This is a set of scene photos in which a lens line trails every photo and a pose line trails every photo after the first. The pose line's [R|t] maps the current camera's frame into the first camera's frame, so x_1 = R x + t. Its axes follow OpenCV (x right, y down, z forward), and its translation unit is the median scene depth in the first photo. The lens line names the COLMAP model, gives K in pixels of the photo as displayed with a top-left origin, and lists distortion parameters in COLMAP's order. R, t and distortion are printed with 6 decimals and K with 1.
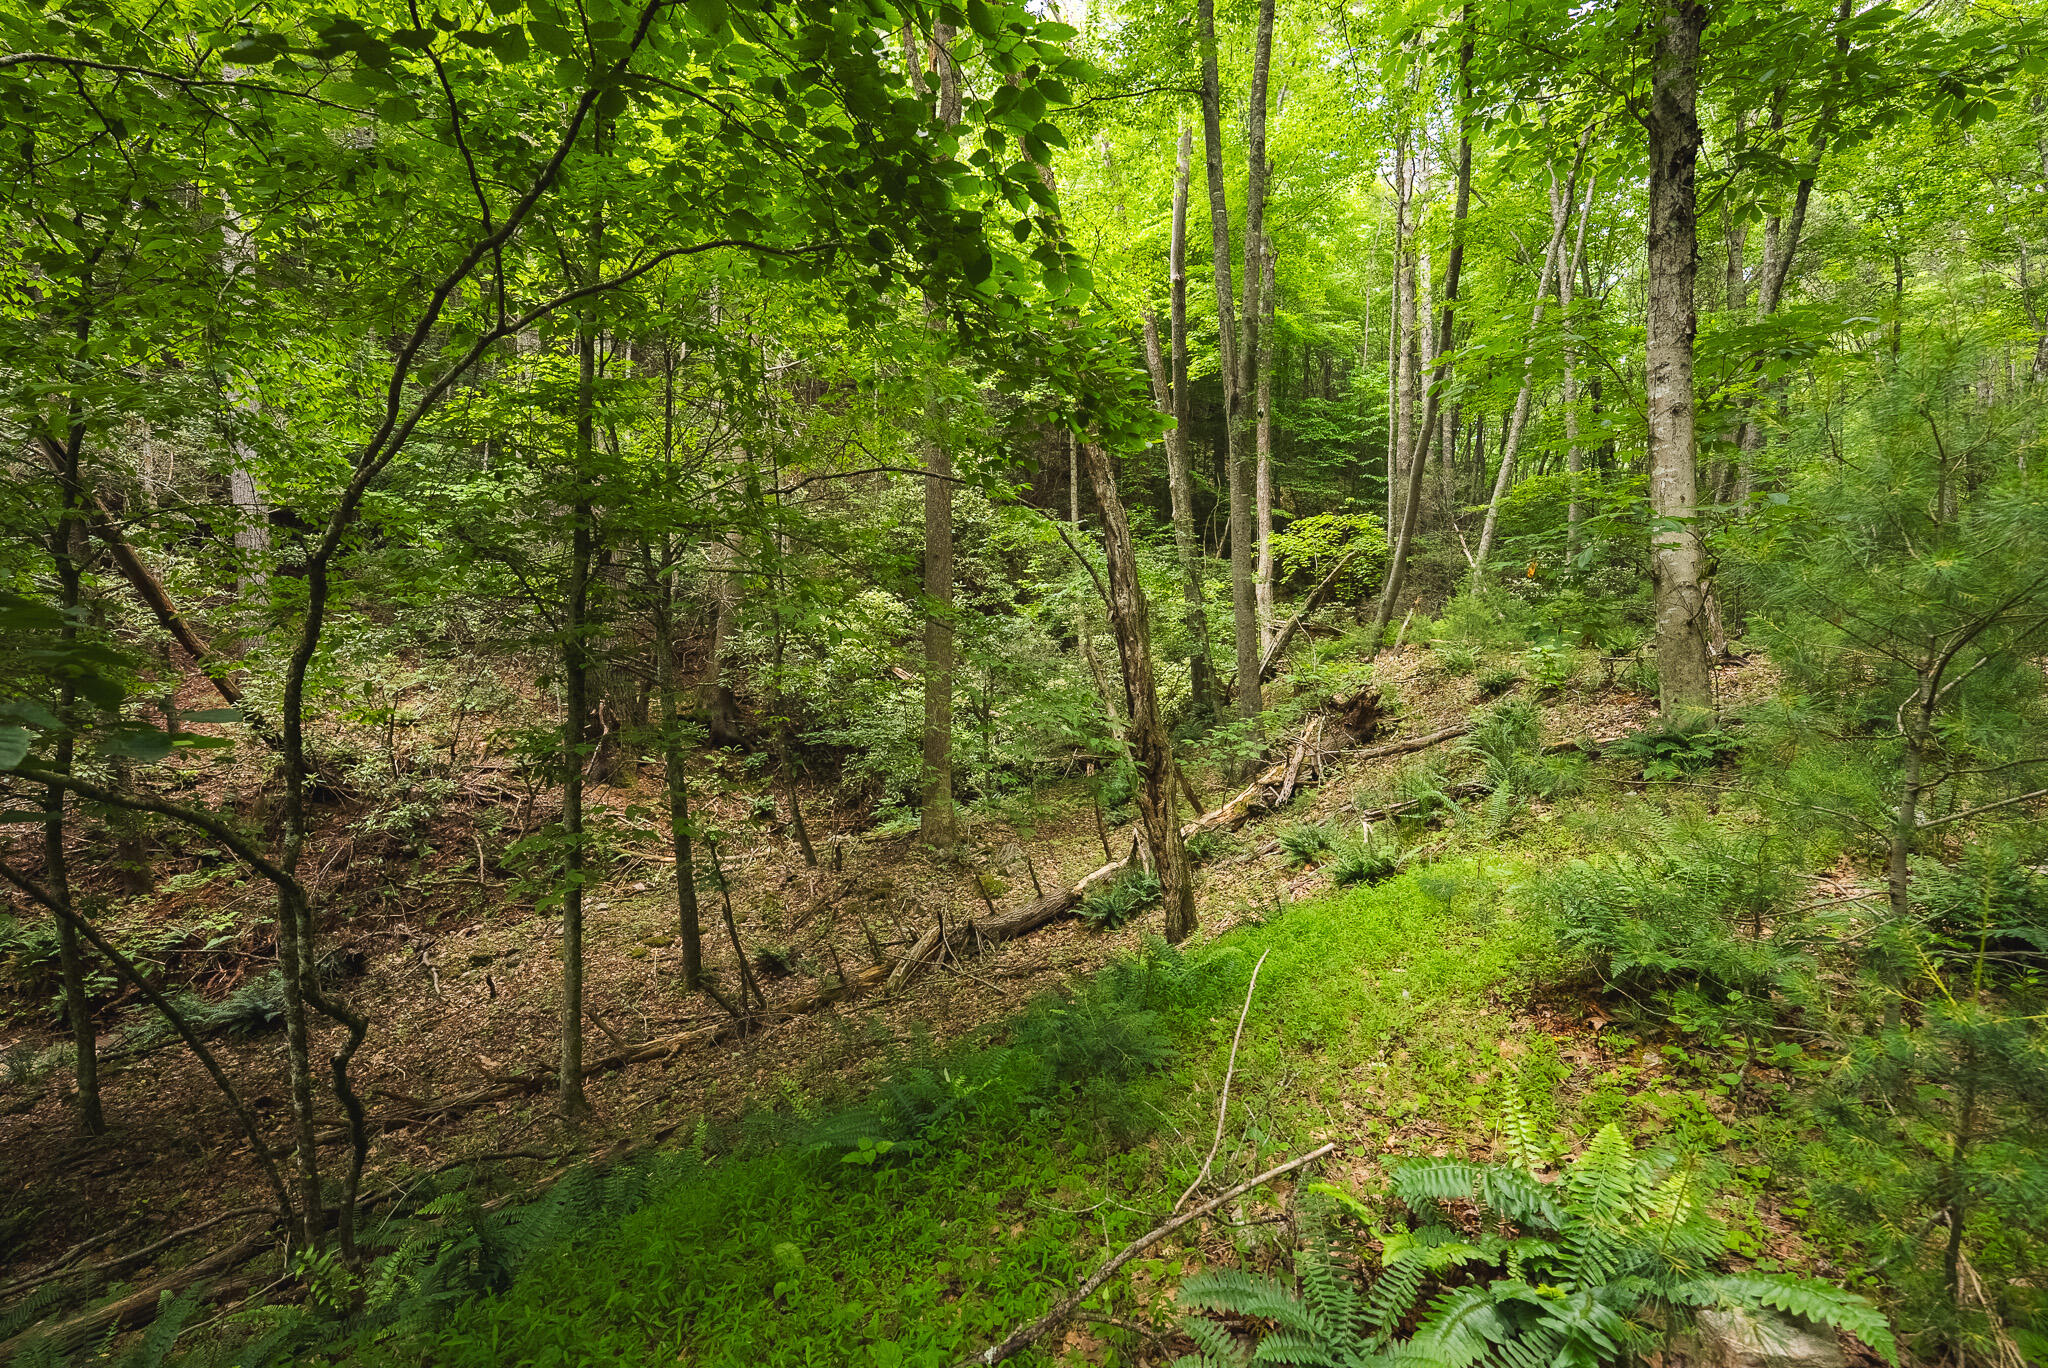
lens RADIAL K [[842.1, 0, 1024.0], [0, 842.1, 684.0], [0, 0, 1]] dist [-0.000116, -0.006791]
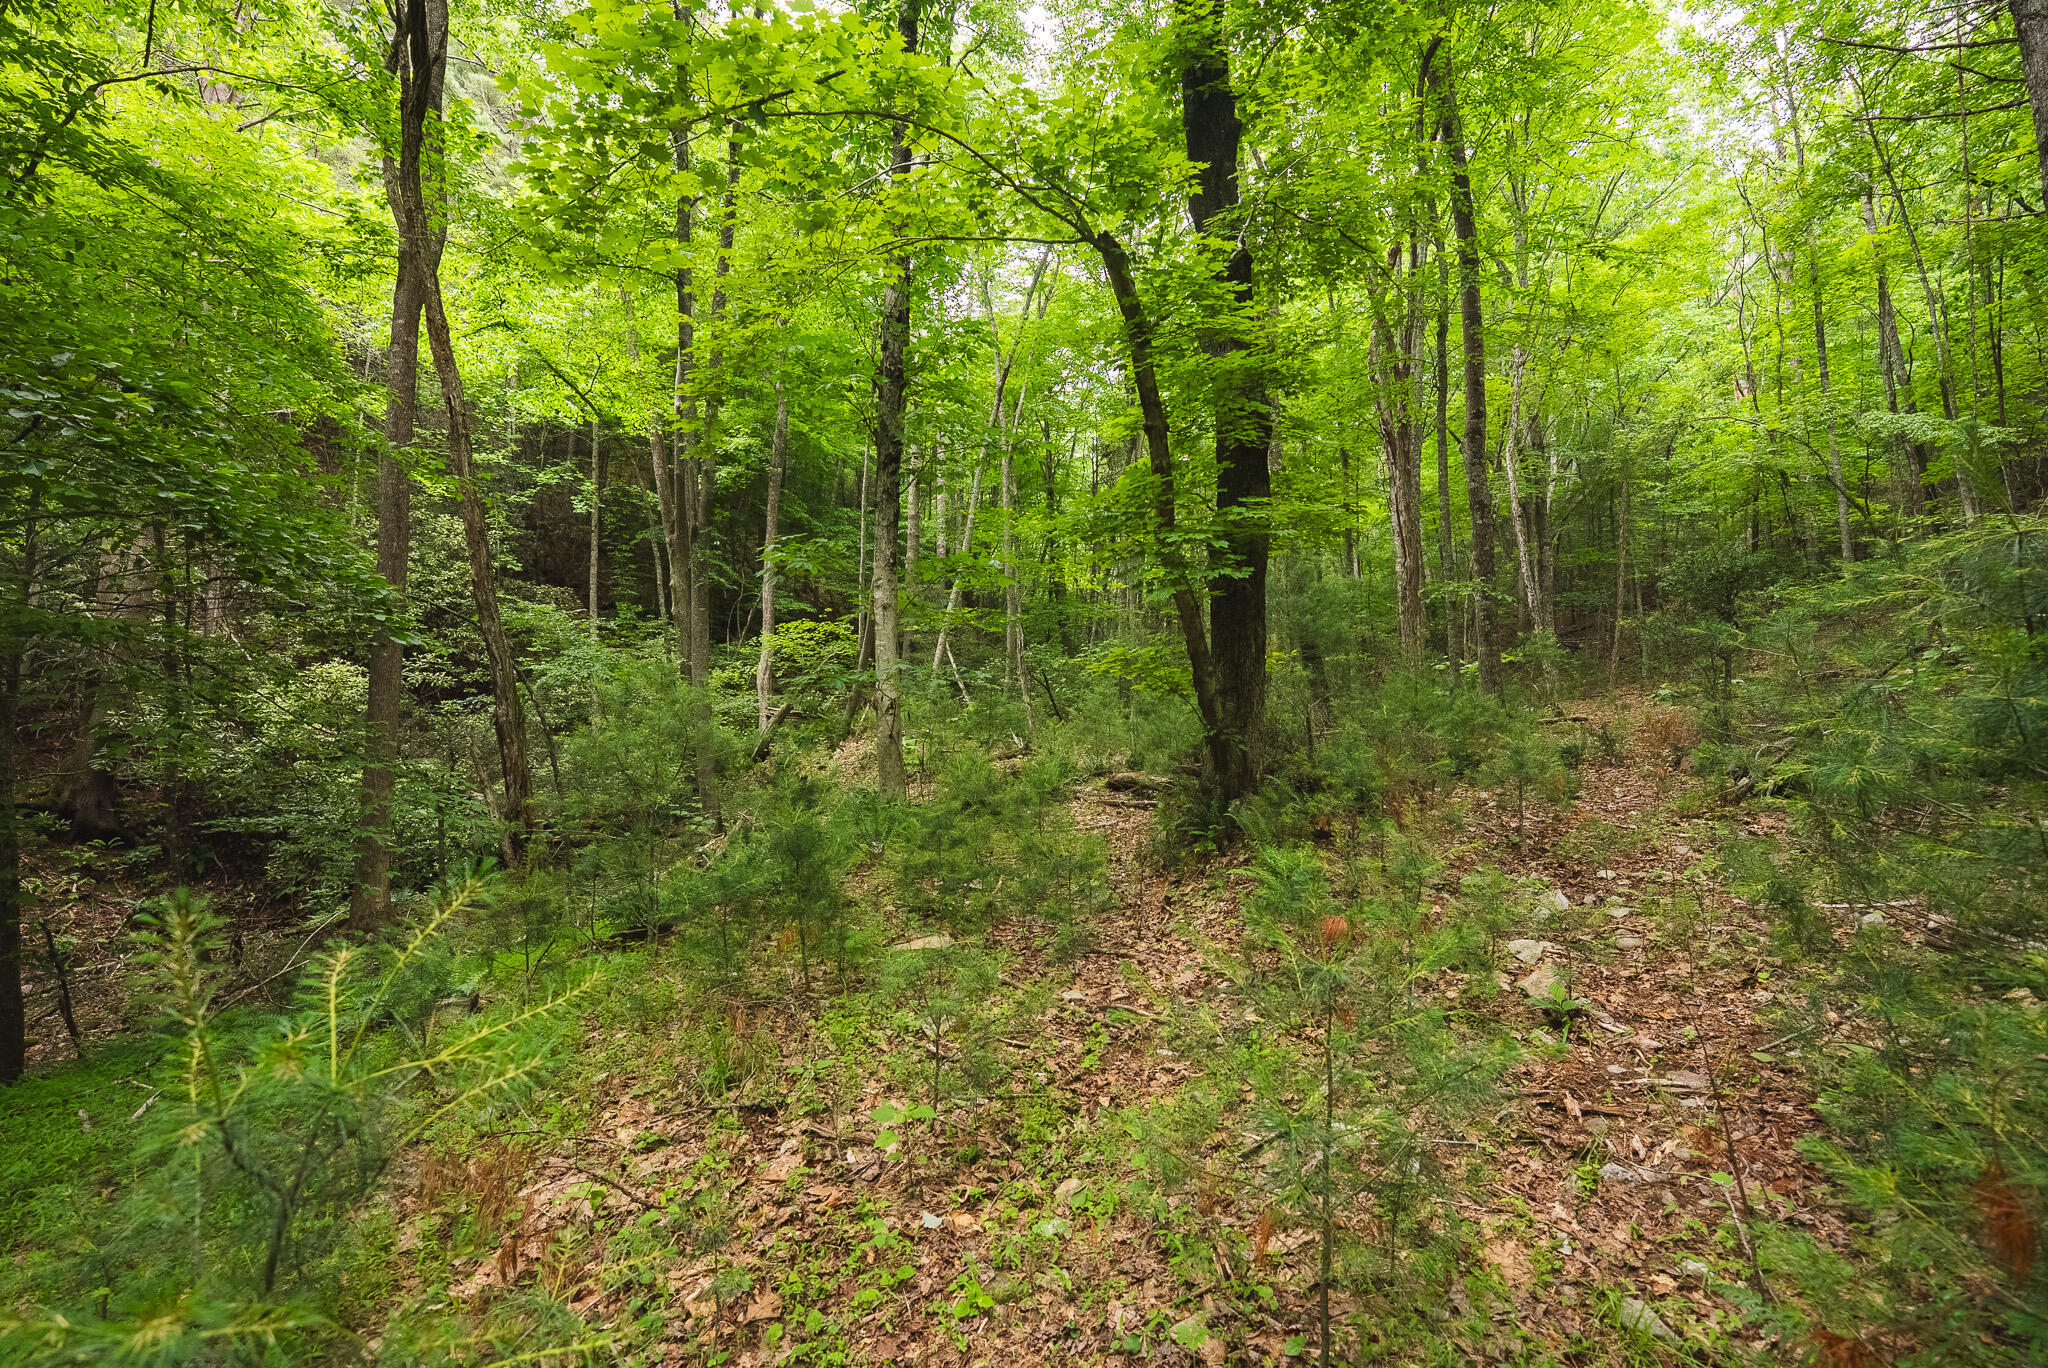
lens RADIAL K [[842.1, 0, 1024.0], [0, 842.1, 684.0], [0, 0, 1]] dist [-0.000116, -0.006791]
pose [[0.887104, 0.039163, 0.459905, 0.081508], [0.000215, 0.996359, -0.085259, -0.010310], [-0.461569, 0.075732, 0.883866, -0.180234]]
